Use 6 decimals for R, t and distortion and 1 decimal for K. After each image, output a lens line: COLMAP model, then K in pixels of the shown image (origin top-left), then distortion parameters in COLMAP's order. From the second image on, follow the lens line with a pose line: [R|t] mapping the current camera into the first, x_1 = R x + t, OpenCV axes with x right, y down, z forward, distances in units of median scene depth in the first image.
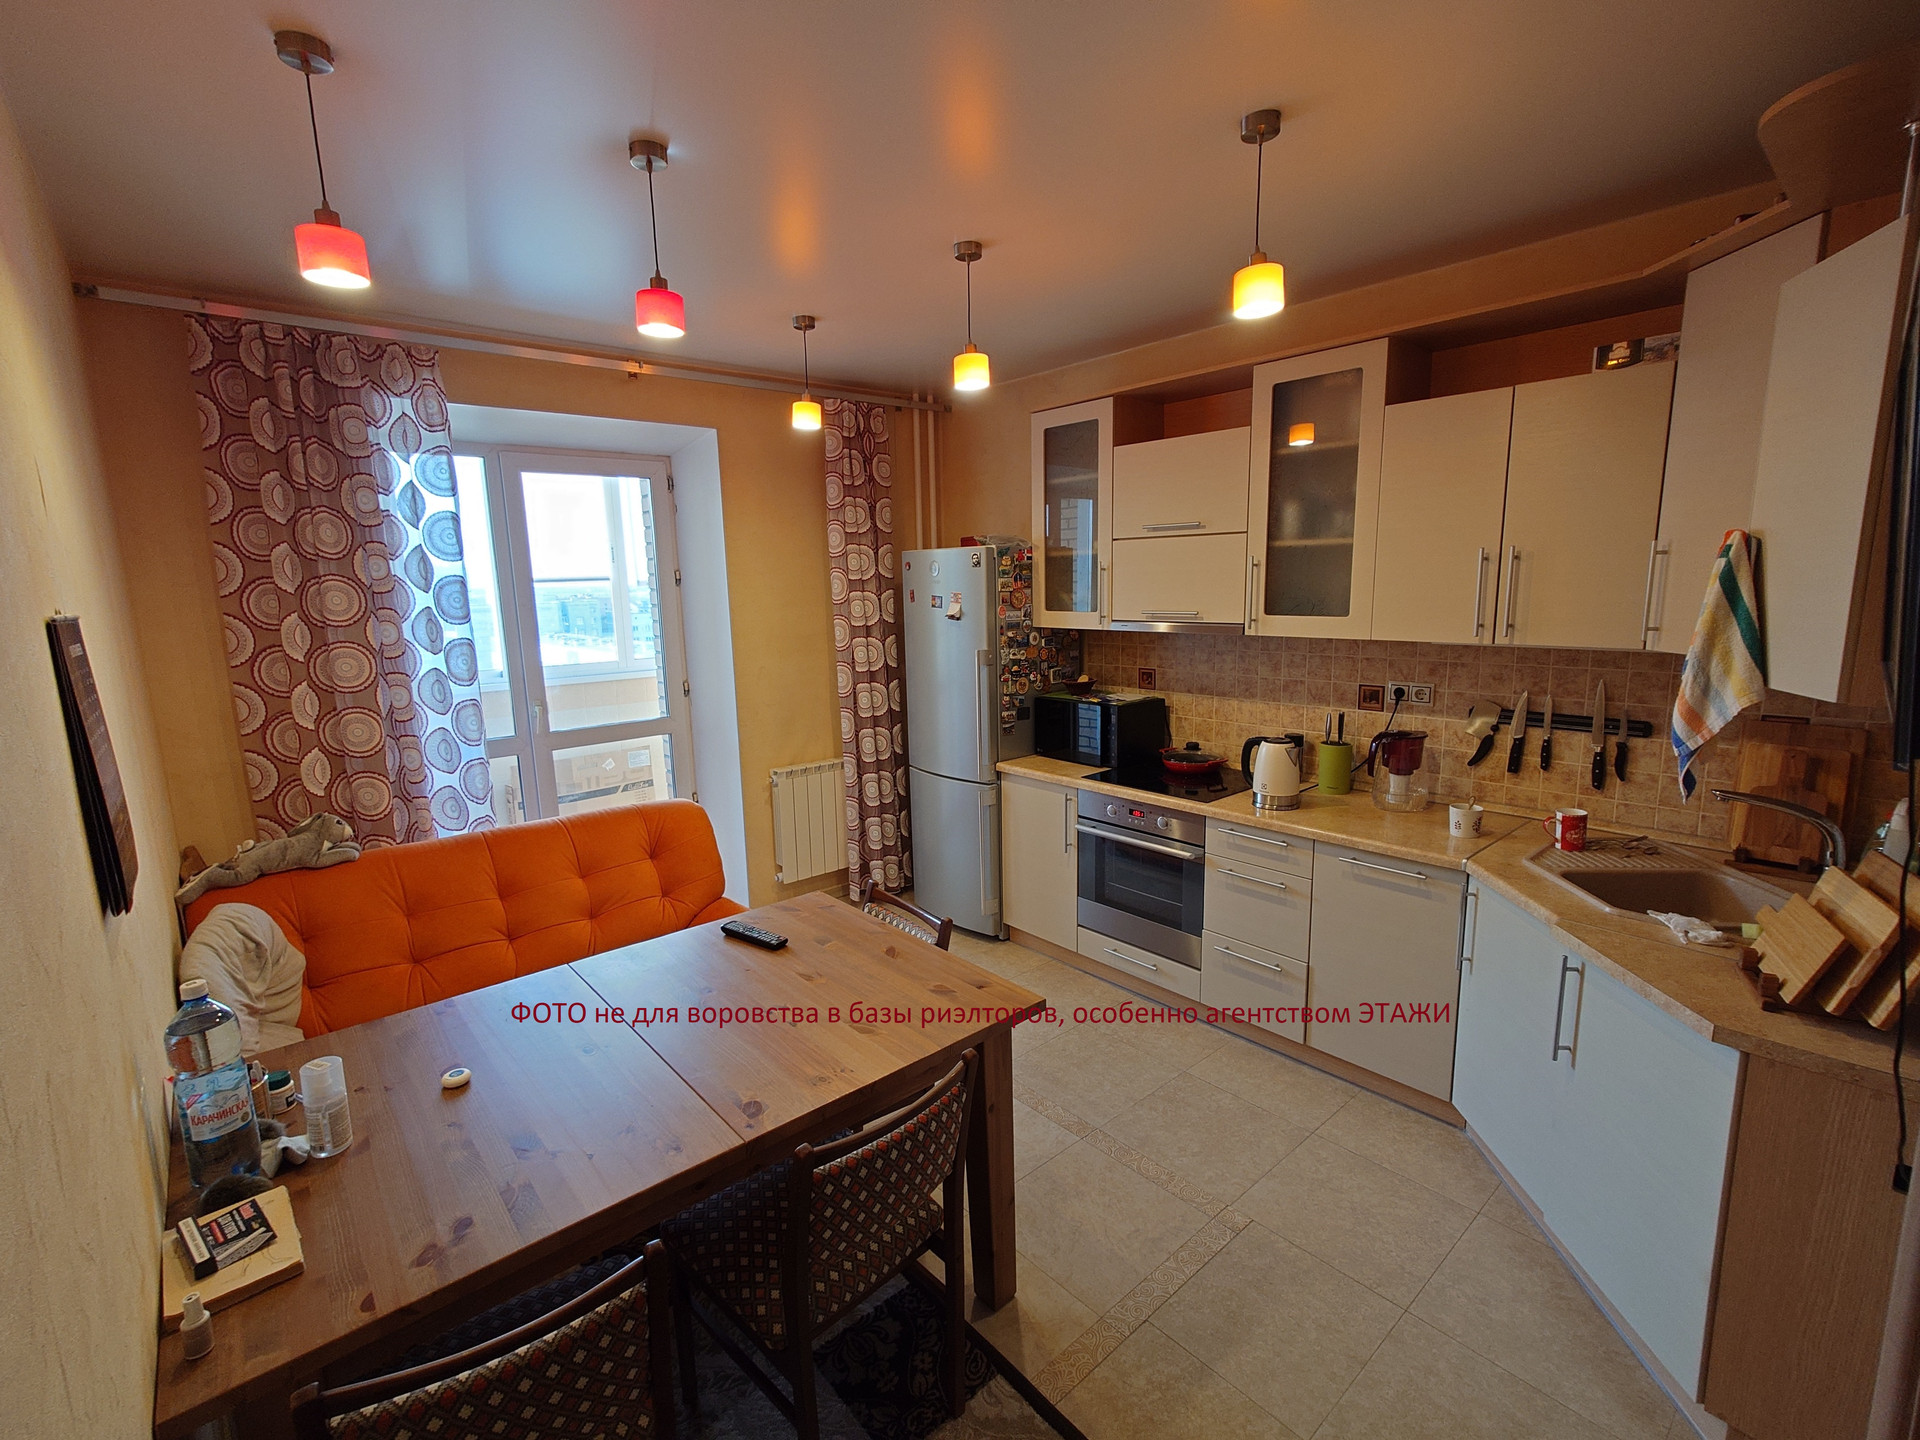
lens RADIAL K [[860.8, 0, 980.3], [0, 860.8, 720.7], [0, 0, 1]] dist [0.000837, 0.000030]
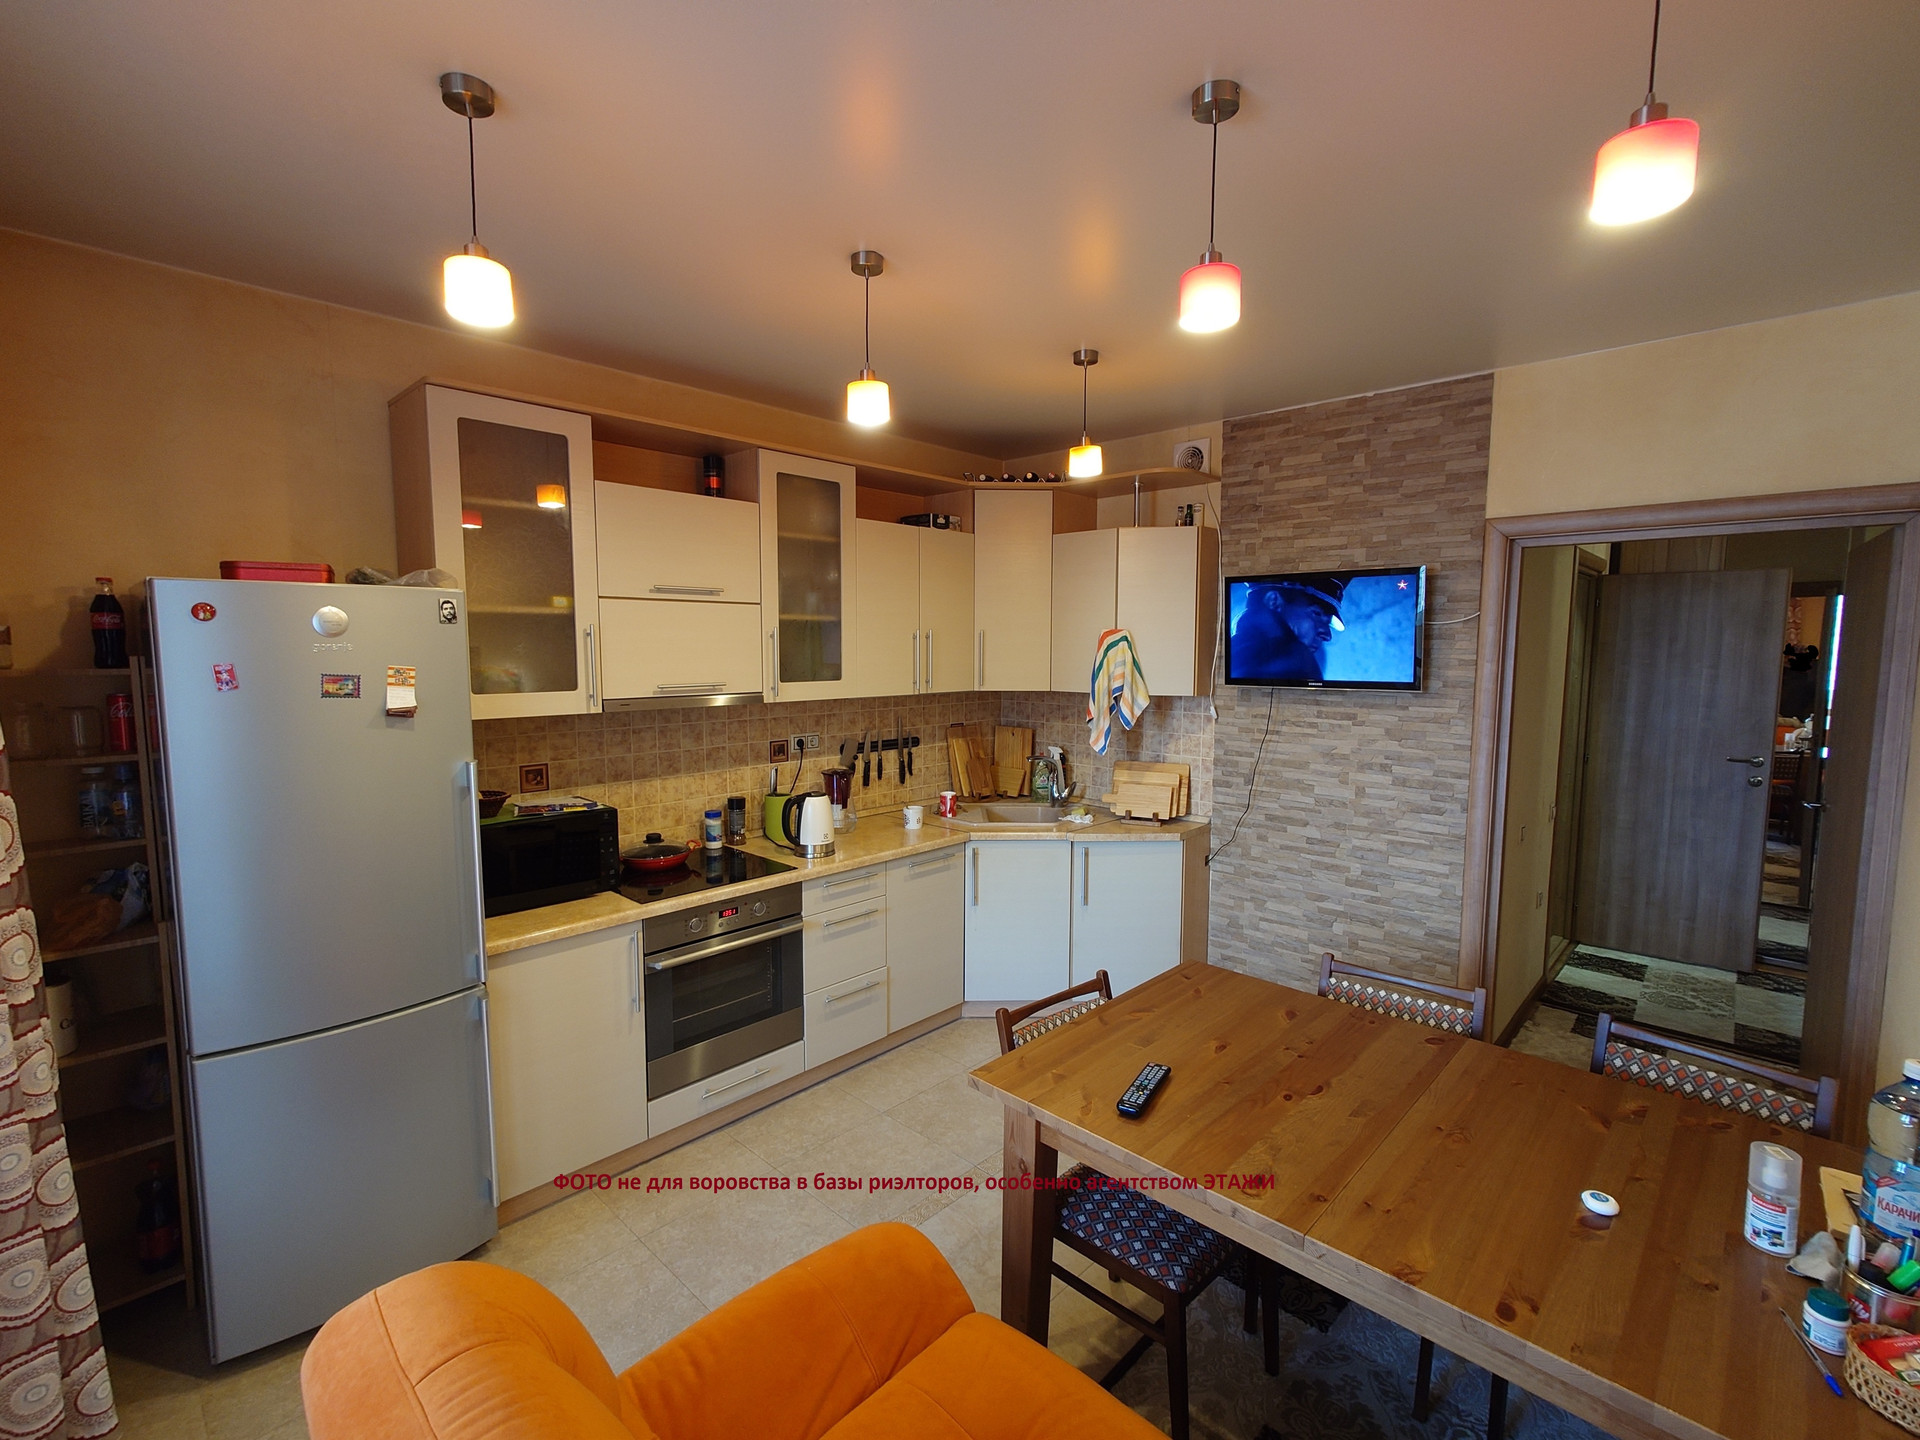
lens RADIAL K [[860.8, 0, 979.9], [0, 860.8, 721.4], [0, 0, 1]] dist [0.000837, 0.000030]
pose [[-0.075130, -0.072617, 0.994526, -0.730428], [0.161479, 0.983295, 0.083995, -0.122234], [-0.984012, 0.166906, -0.062149, 0.812088]]
